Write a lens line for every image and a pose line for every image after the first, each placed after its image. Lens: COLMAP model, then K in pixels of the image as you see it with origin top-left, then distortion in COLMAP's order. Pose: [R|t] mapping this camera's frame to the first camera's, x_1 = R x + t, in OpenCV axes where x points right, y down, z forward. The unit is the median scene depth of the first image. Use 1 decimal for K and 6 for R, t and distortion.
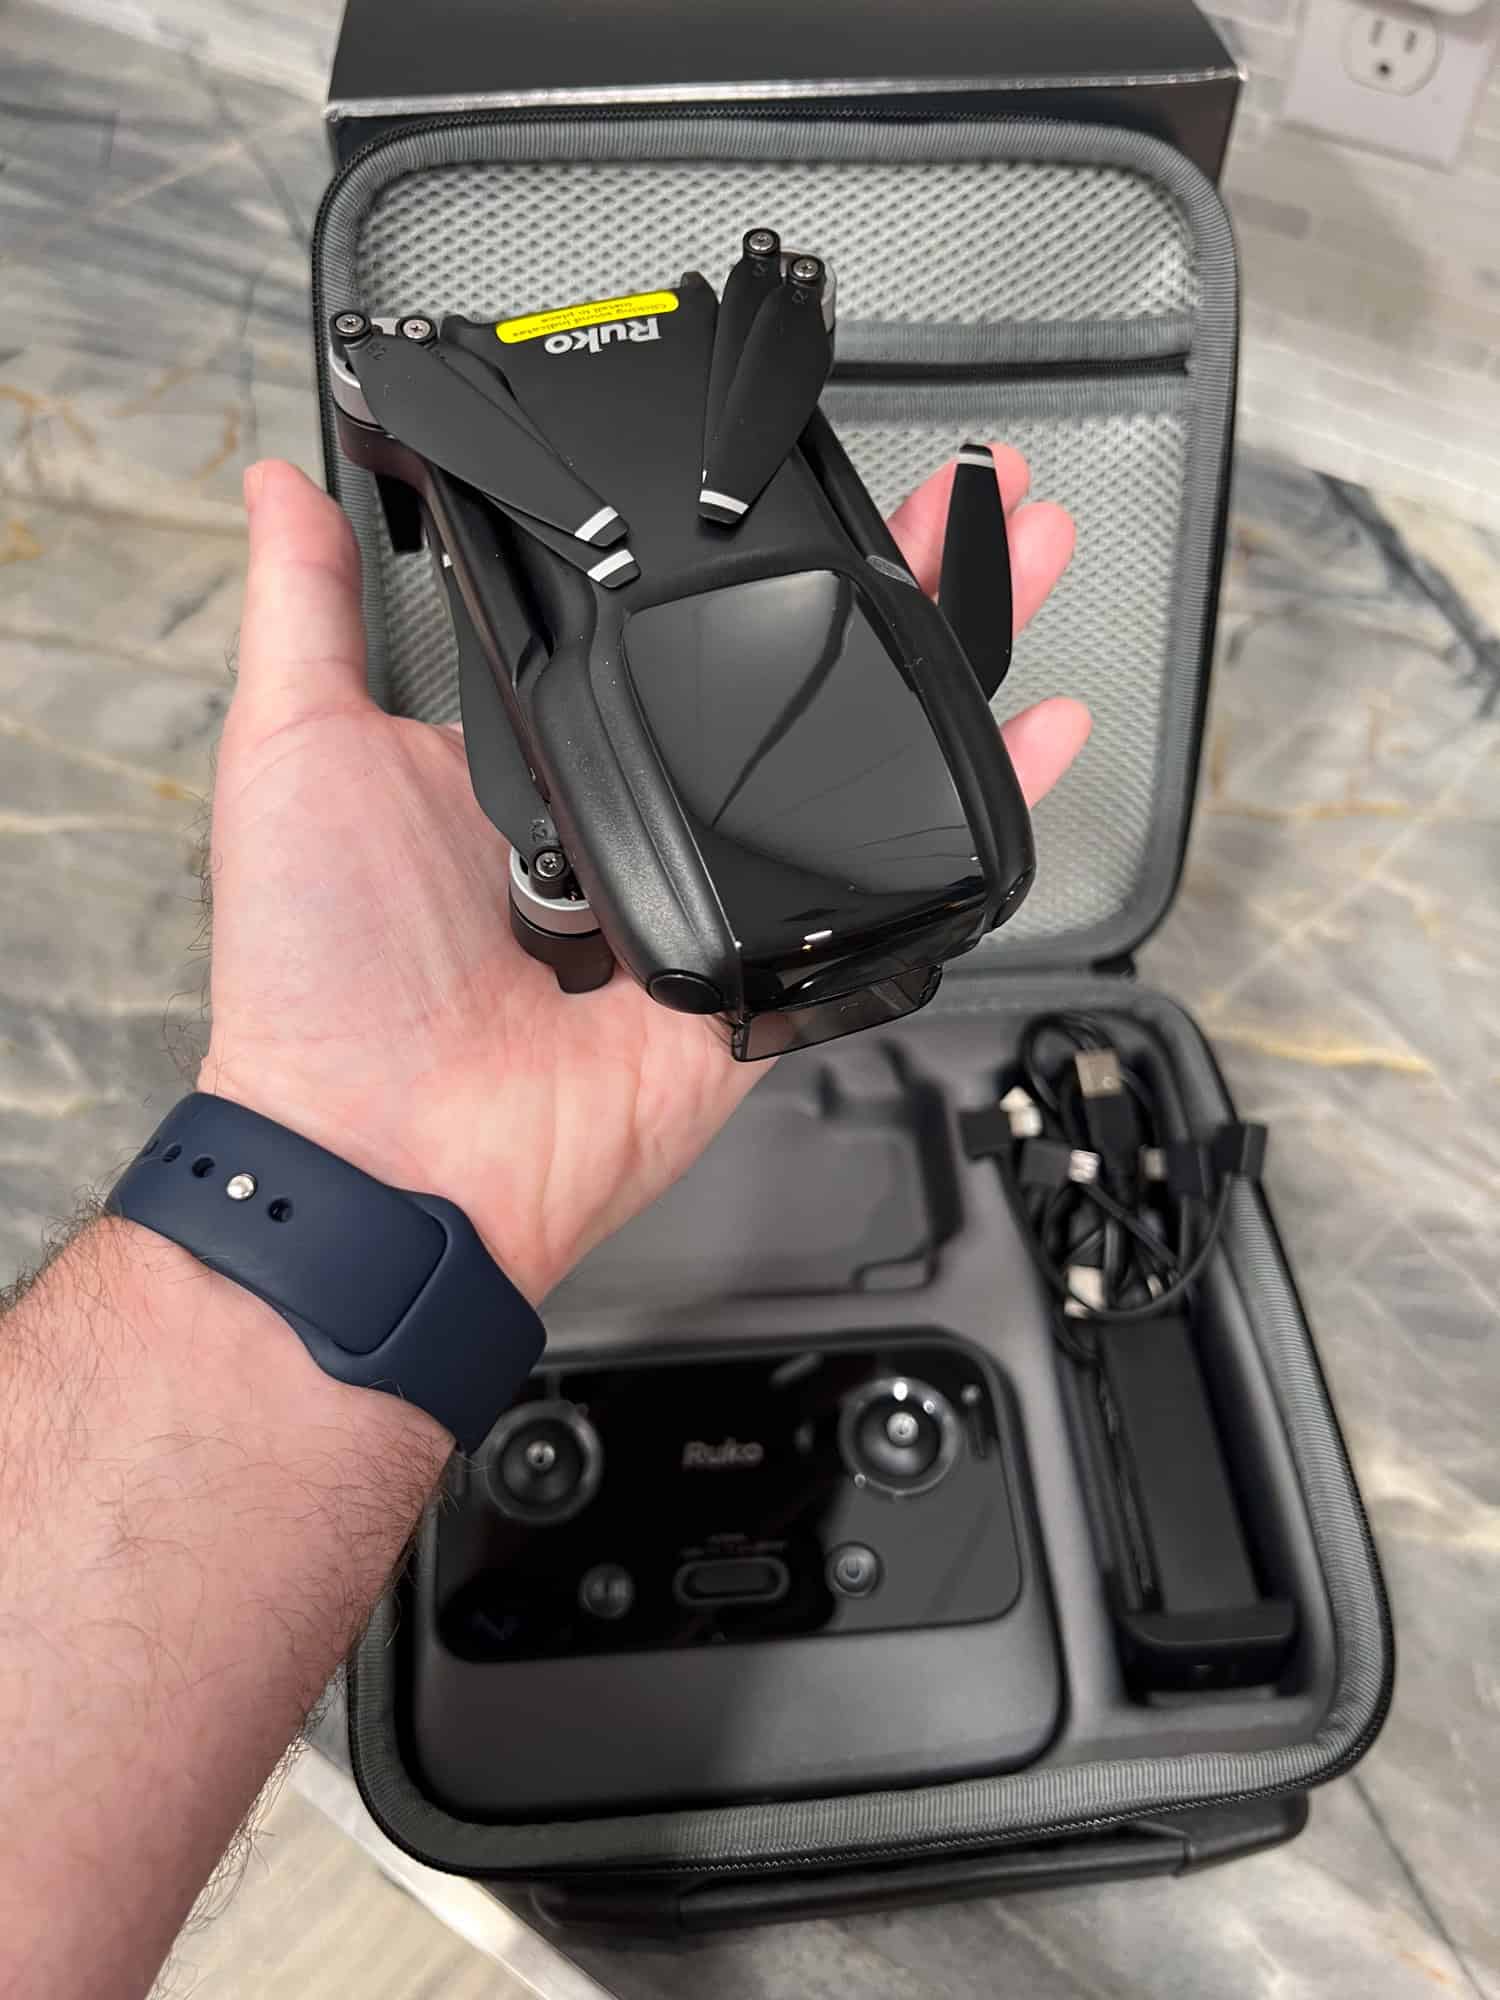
lens RADIAL K [[1556.0, 0, 750.0], [0, 1556.0, 1000.0], [0, 0, 1]] dist [0.004894, 0.006125]
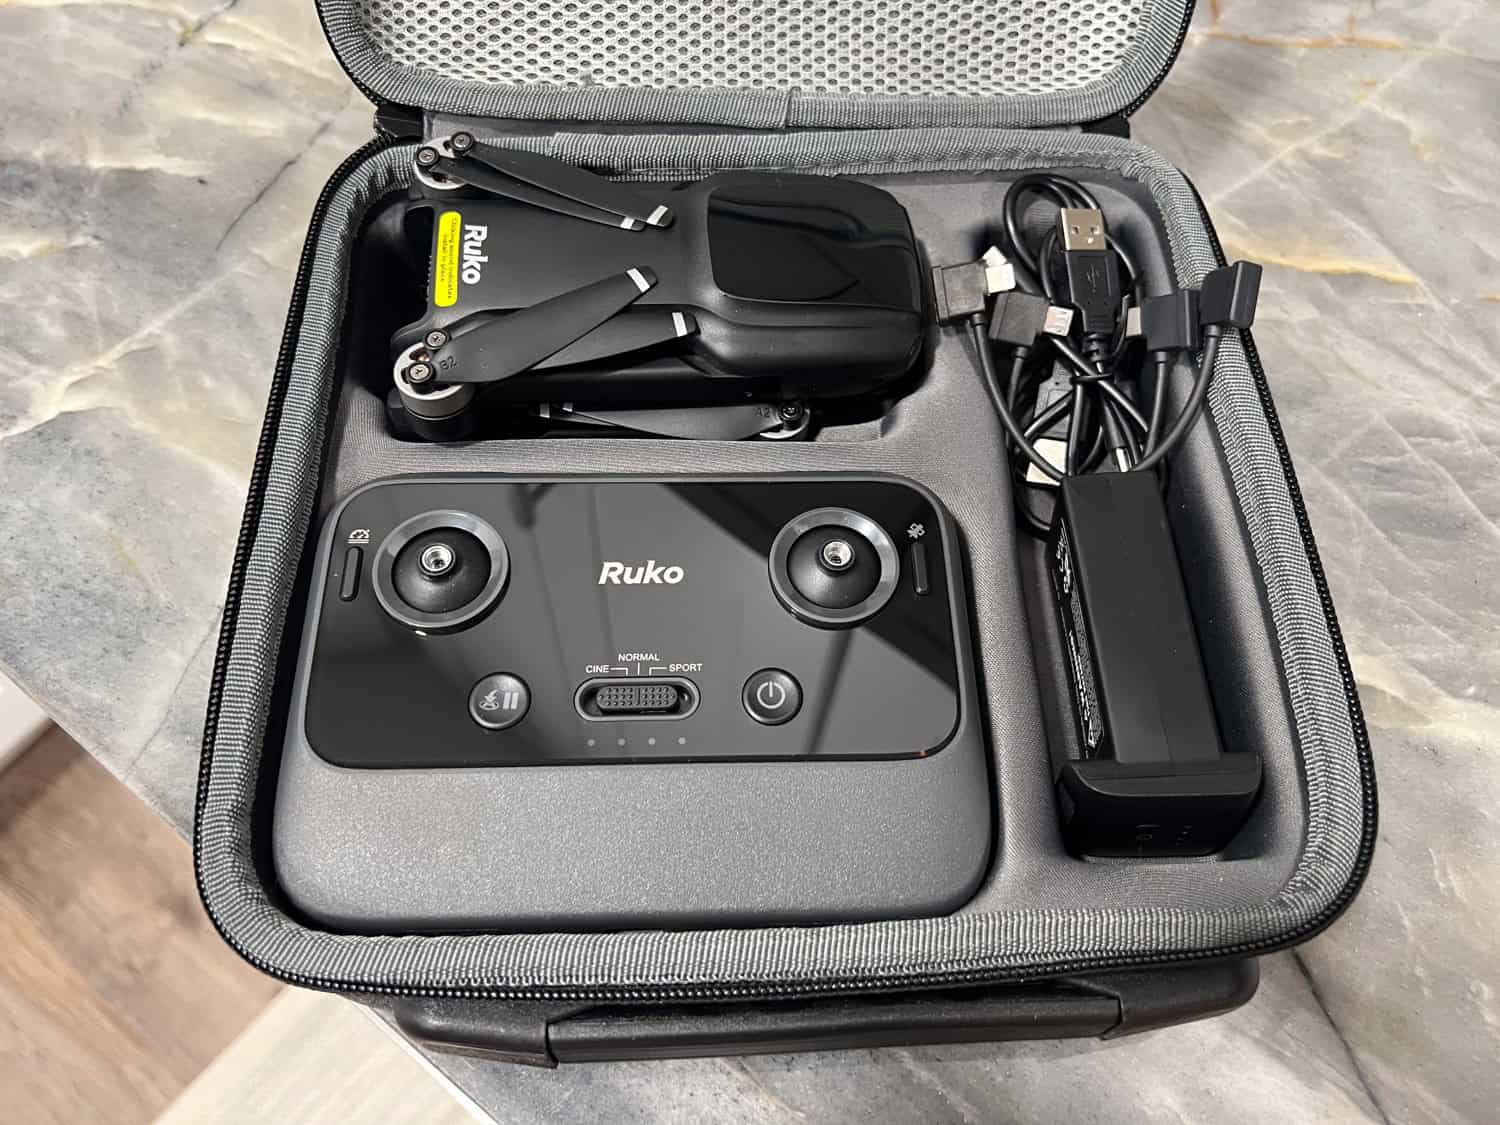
lens RADIAL K [[1109.9, 0, 772.0], [0, 1109.9, 559.6], [0, 0, 1]] dist [0.031025, -0.008806]
pose [[0.998489, 0.049412, -0.024062, 0.066221], [-0.046677, 0.993547, 0.103368, 0.186977], [0.029015, -0.102089, 0.994352, 0.308268]]
